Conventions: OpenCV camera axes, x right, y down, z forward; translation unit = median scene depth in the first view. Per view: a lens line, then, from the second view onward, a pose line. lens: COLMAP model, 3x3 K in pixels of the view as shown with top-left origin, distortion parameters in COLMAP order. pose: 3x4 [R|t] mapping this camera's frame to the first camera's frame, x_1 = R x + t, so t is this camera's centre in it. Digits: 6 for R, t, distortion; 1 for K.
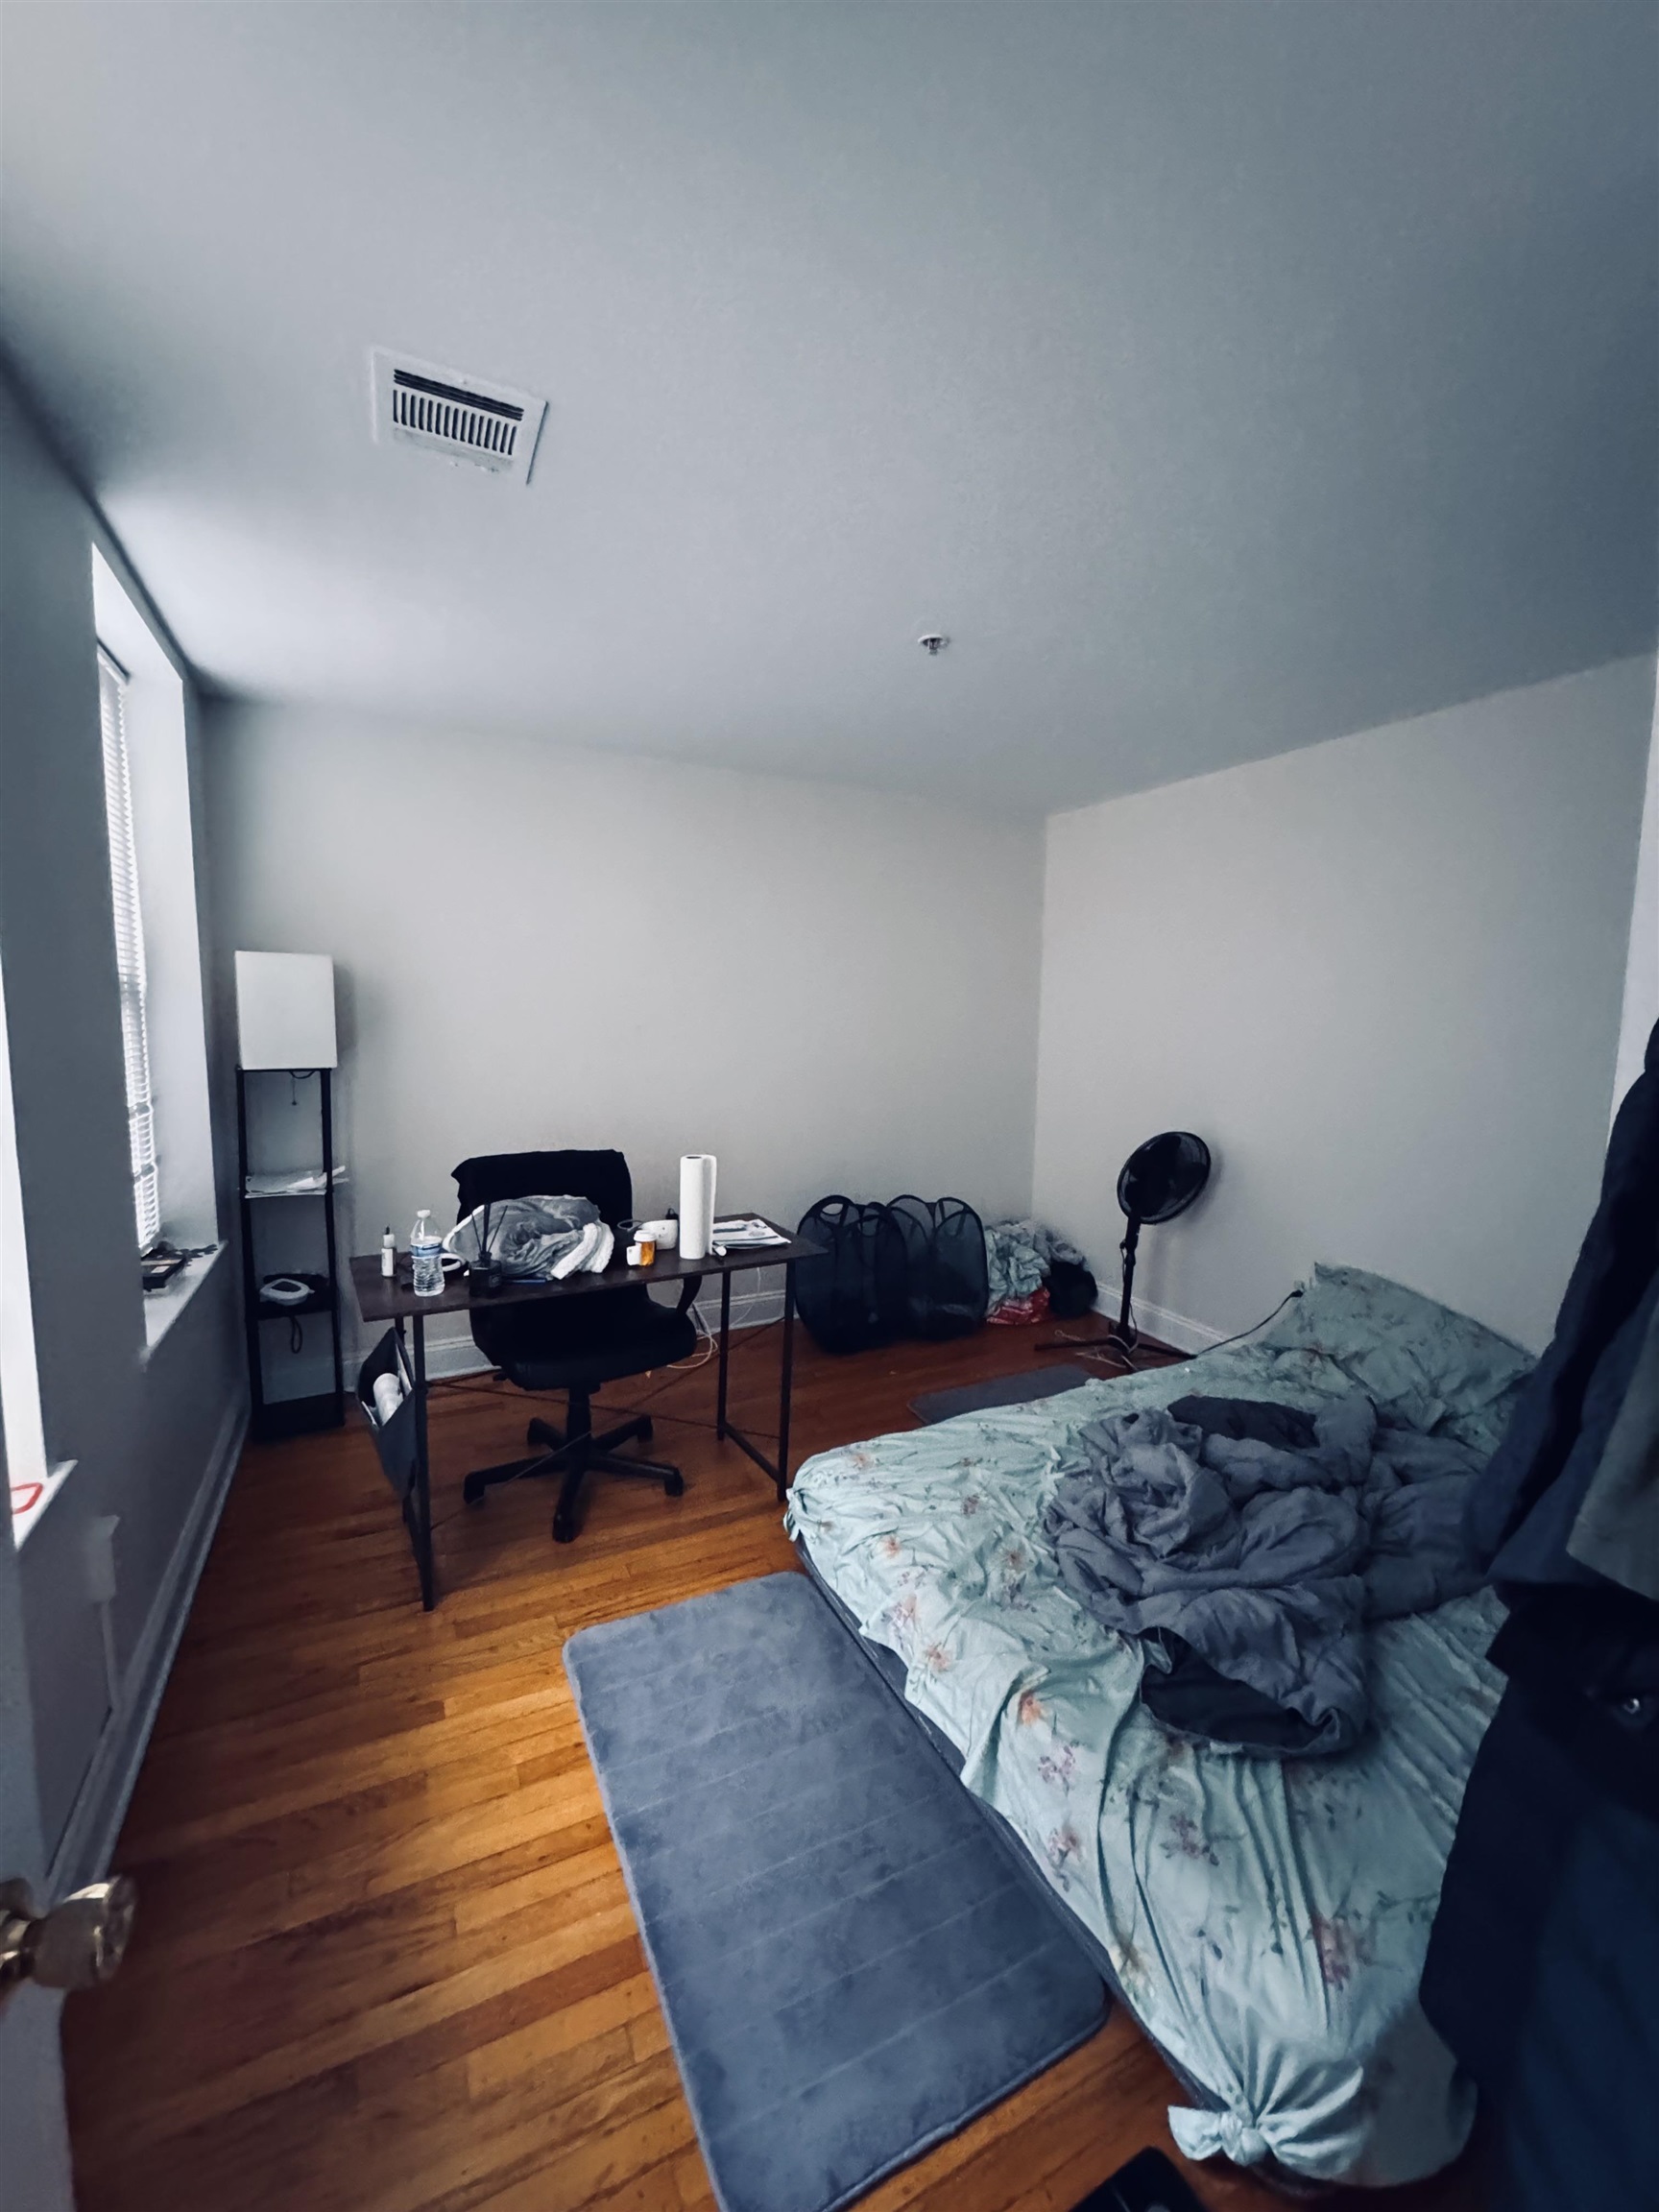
lens RADIAL K [[876.4, 0, 830.4], [0, 876.4, 1104.3], [0, 0, 1]] dist [-0.007880, 0.001586]
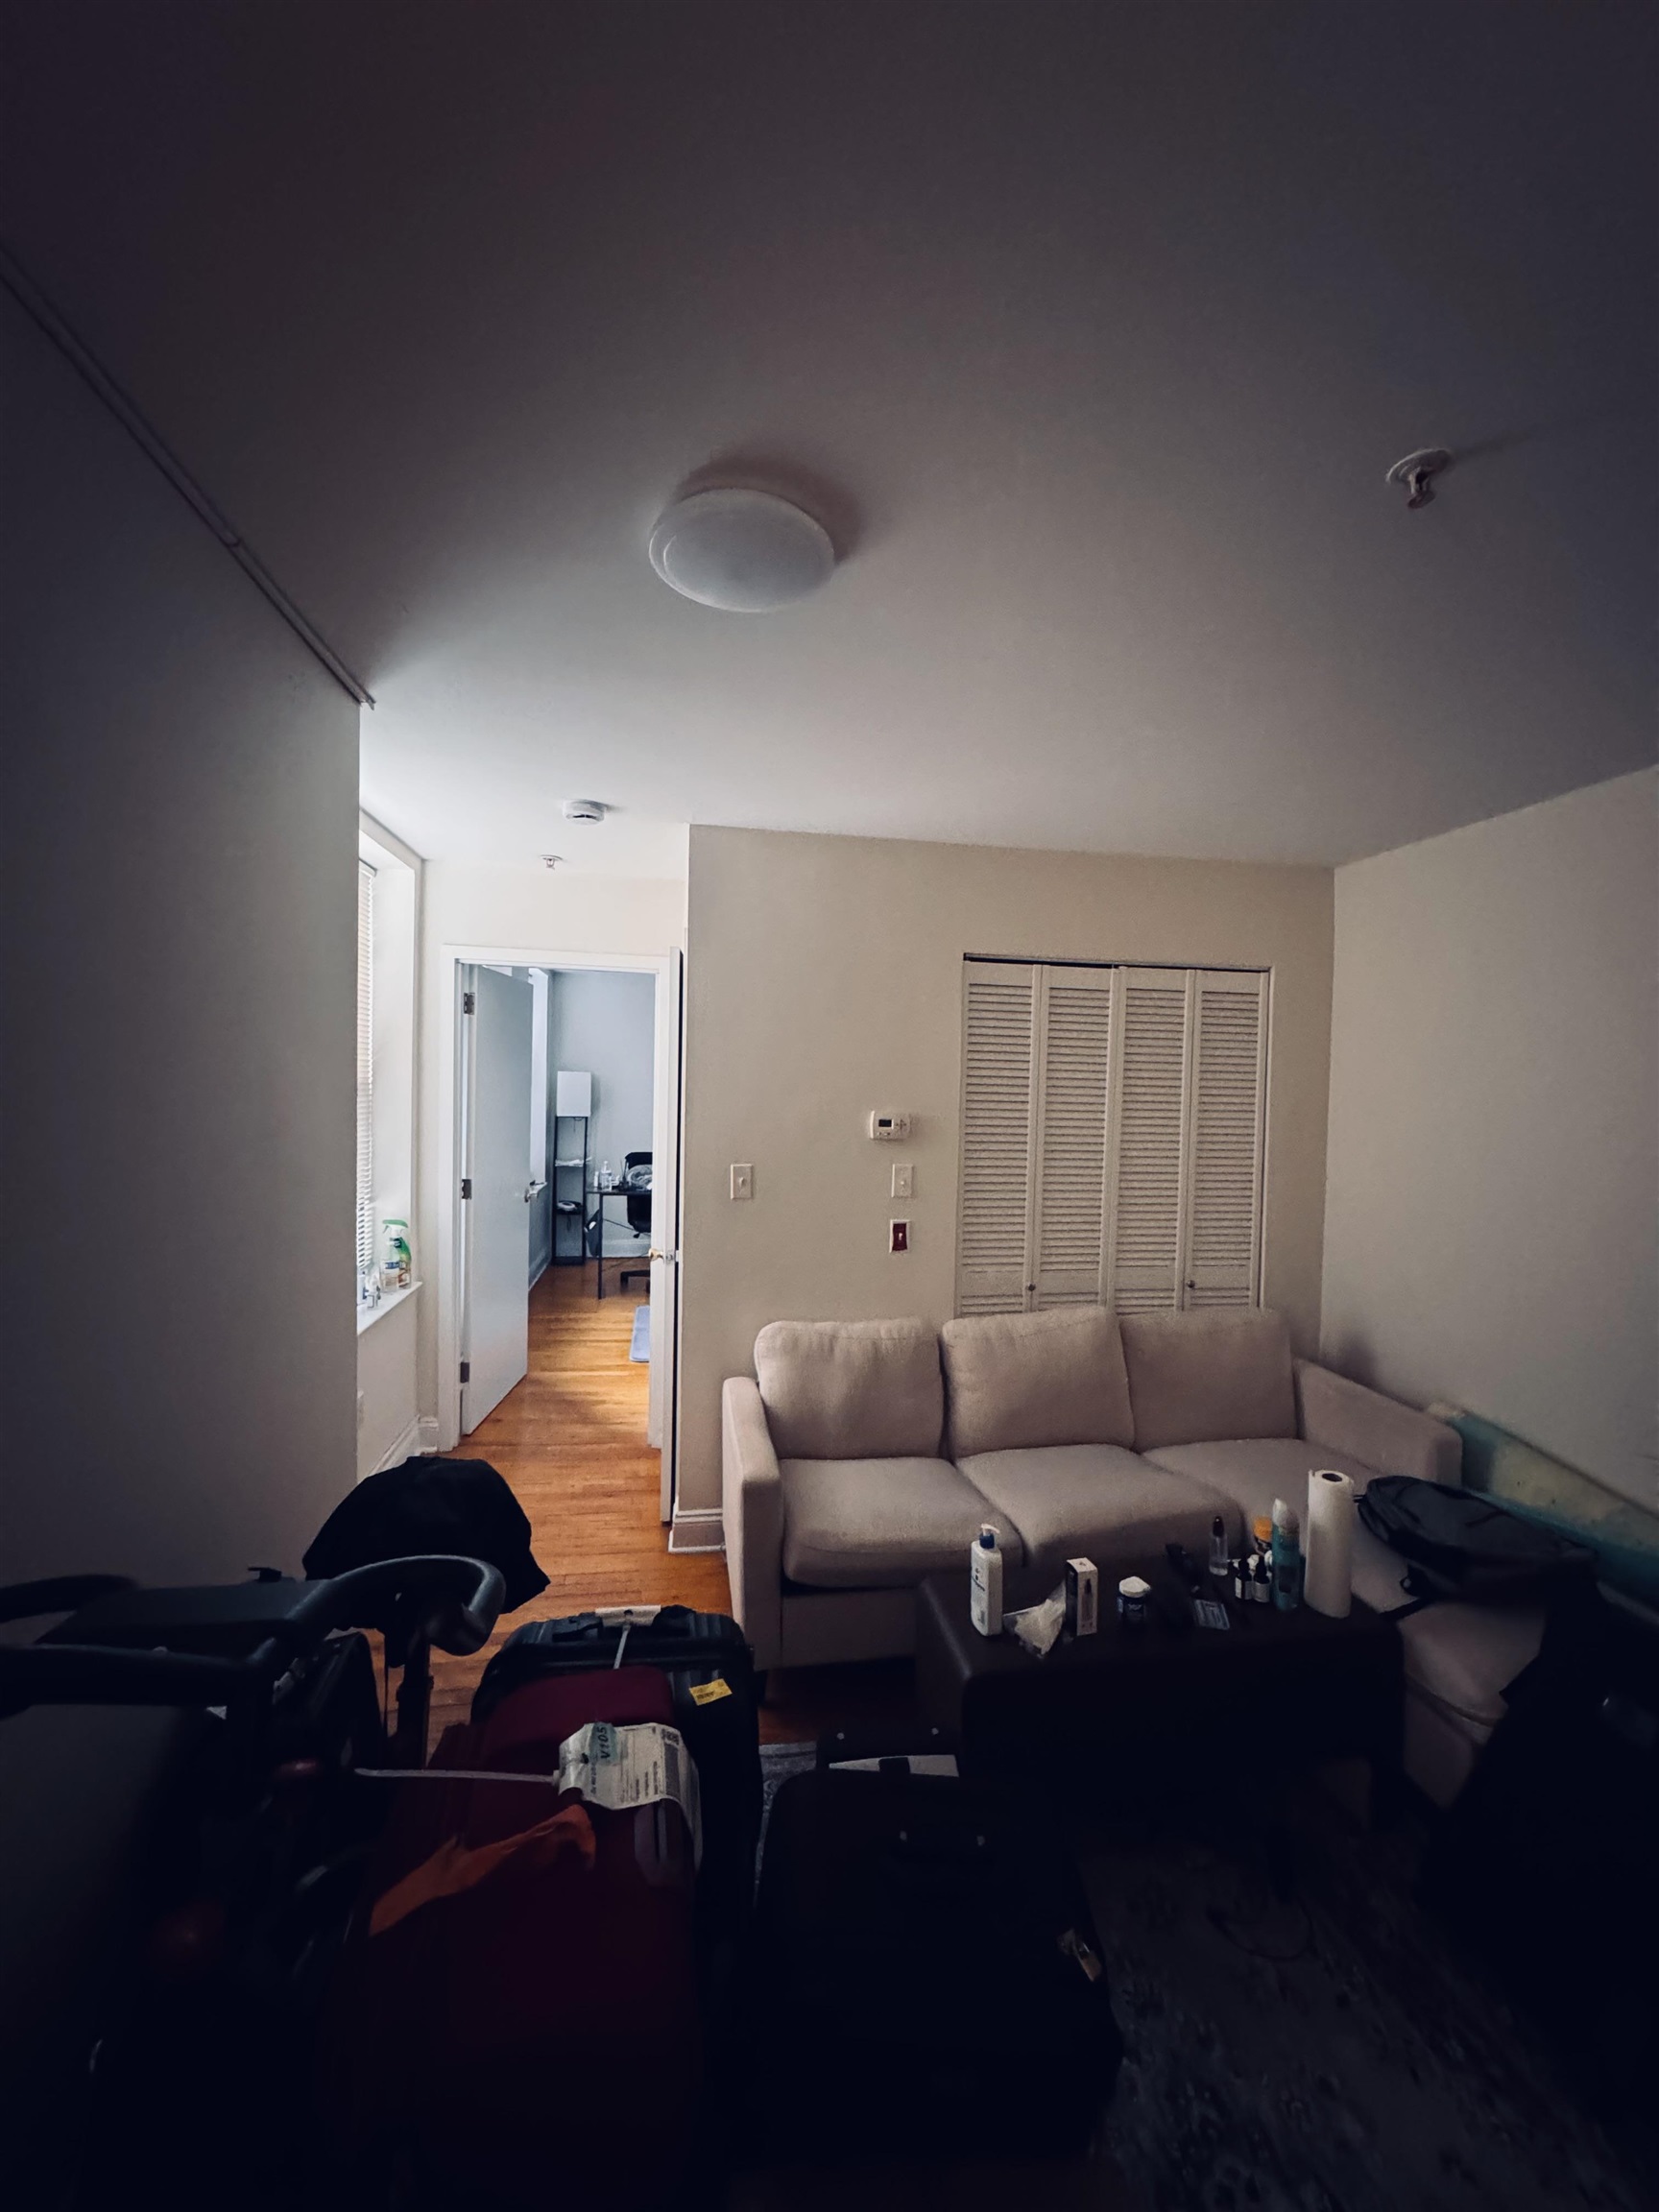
lens RADIAL K [[876.4, 0, 836.0], [0, 876.4, 1104.6], [0, 0, 1]] dist [-0.007880, 0.001586]
pose [[0.958522, 0.016715, -0.284529, 1.153444], [-0.041415, 0.995852, -0.081018, 0.137314], [0.281994, 0.089441, 0.955238, -1.681963]]
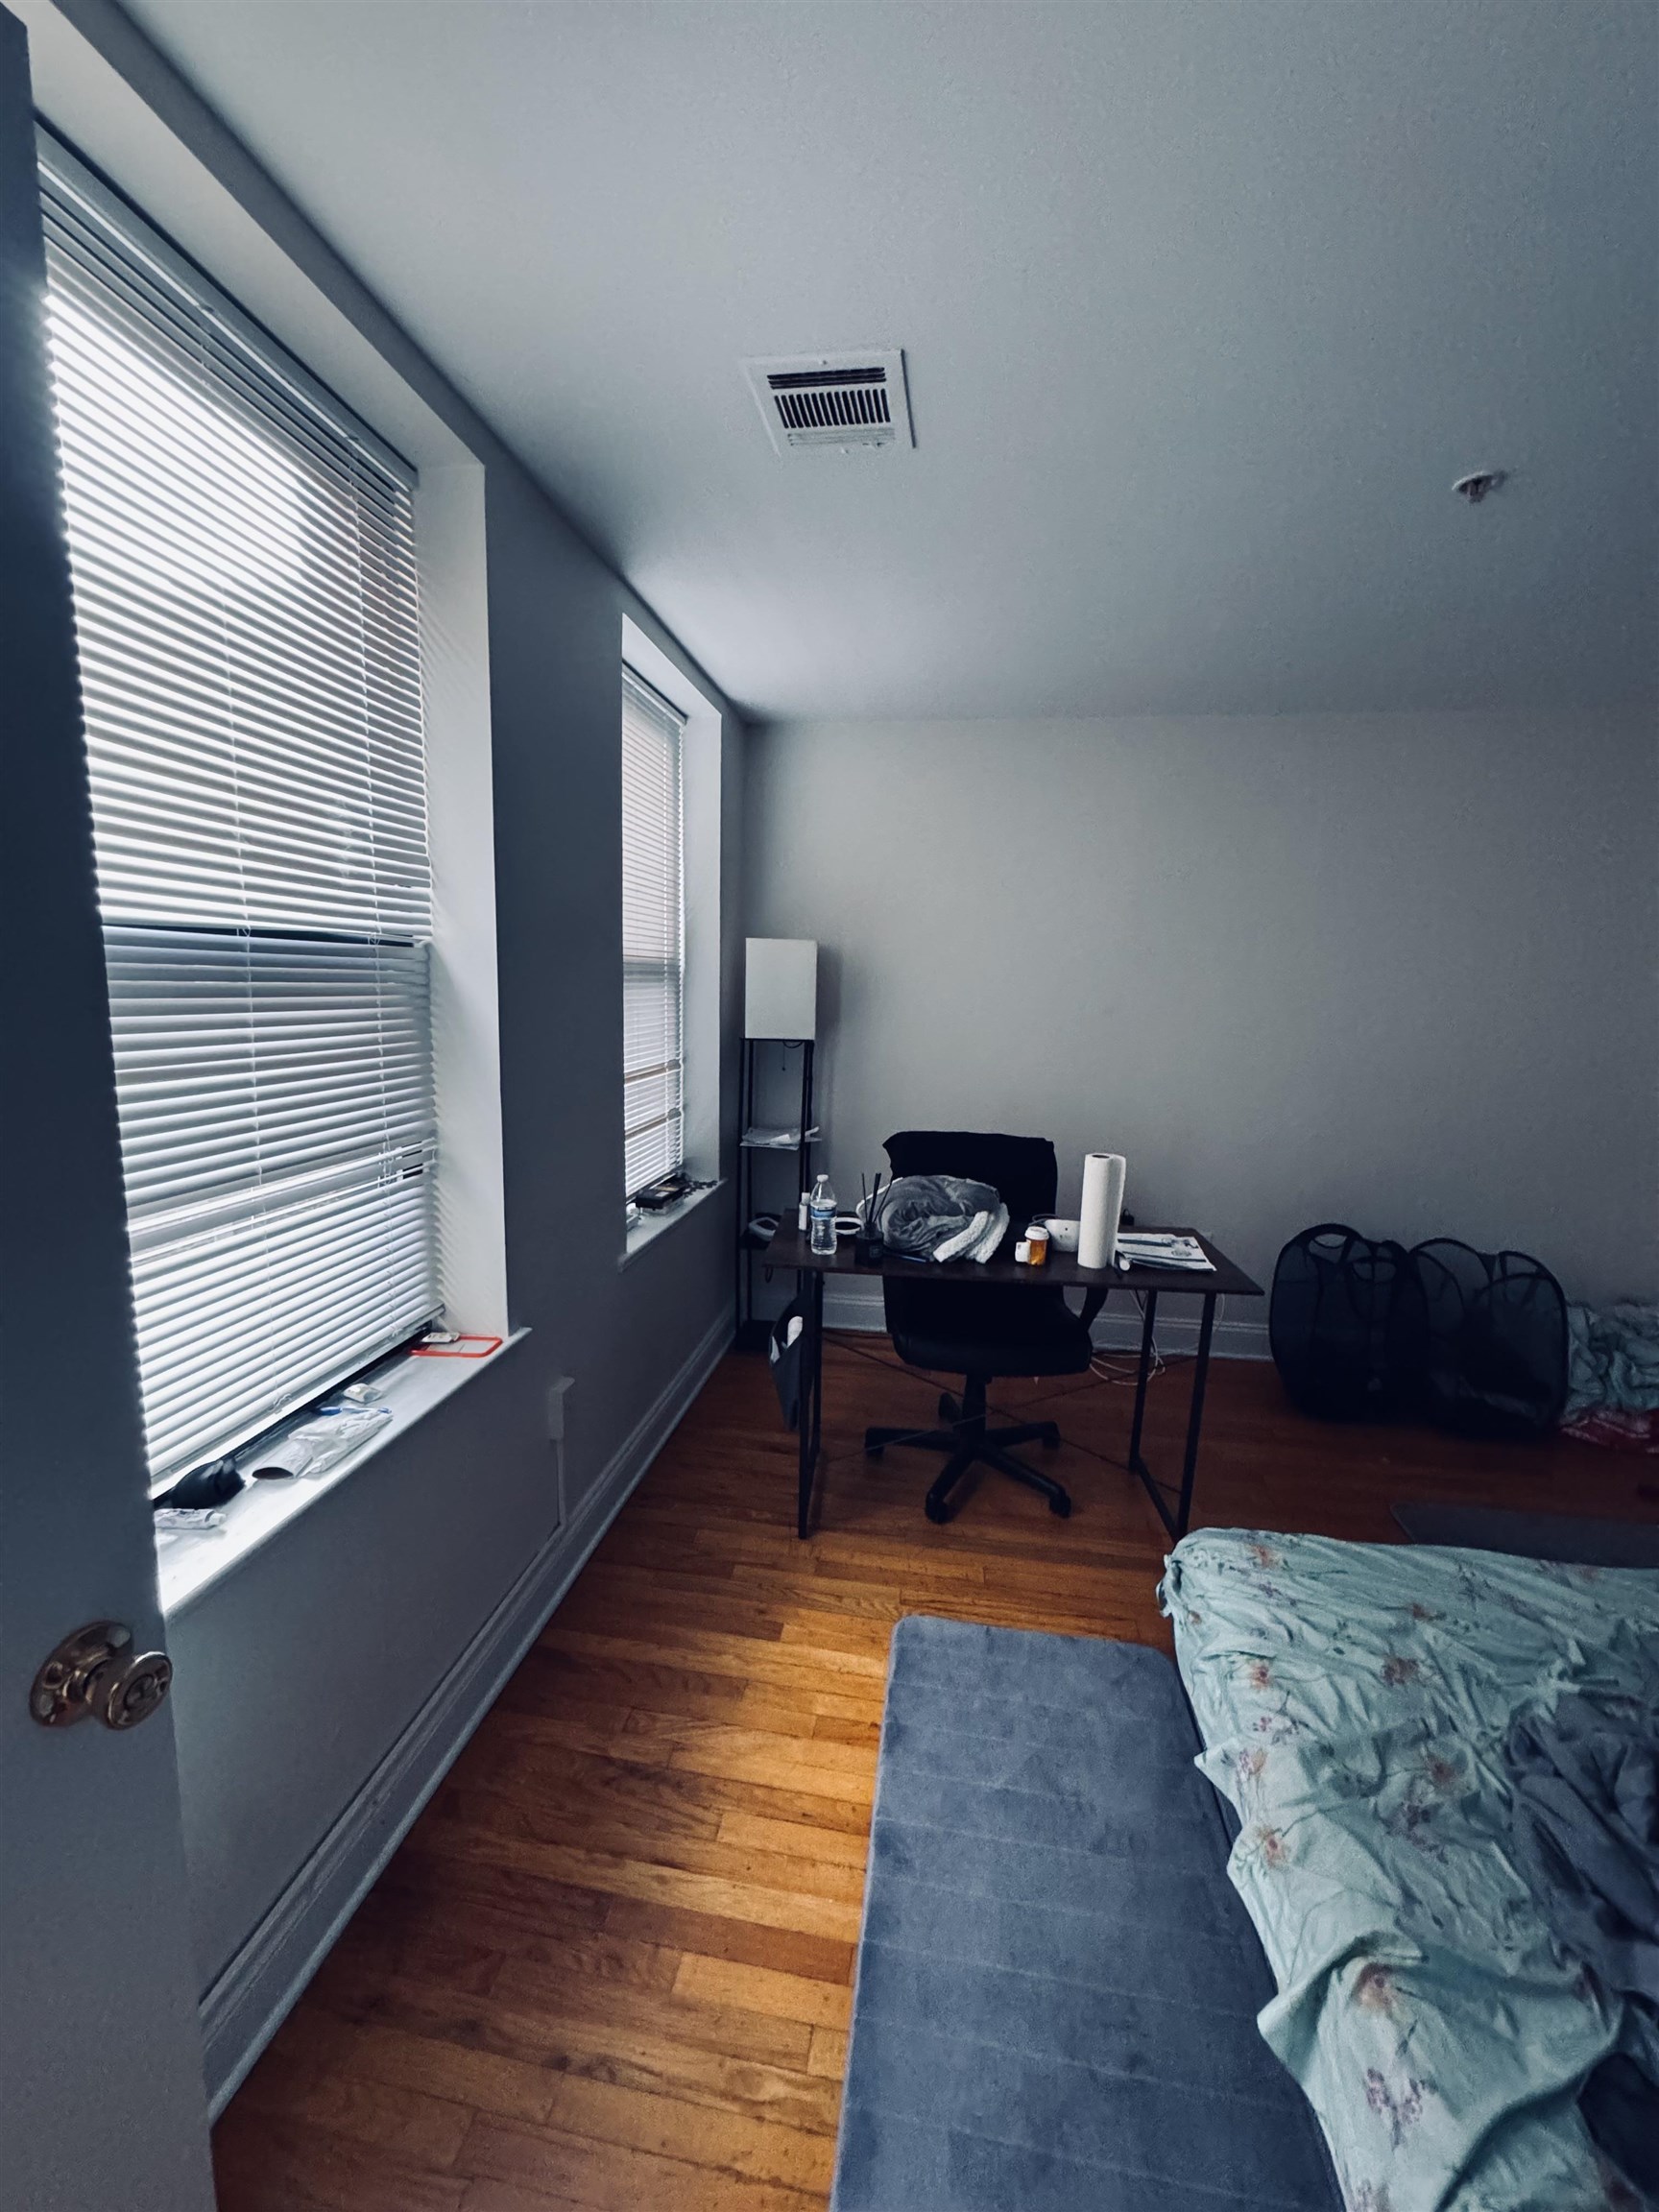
lens RADIAL K [[876.4, 0, 830.1], [0, 876.4, 1104.5], [0, 0, 1]] dist [-0.007880, 0.001586]
pose [[0.813150, 0.086131, -0.575647, 0.155585], [-0.075310, 0.996246, 0.042681, -0.011660], [0.577162, 0.008646, 0.816584, 0.123187]]
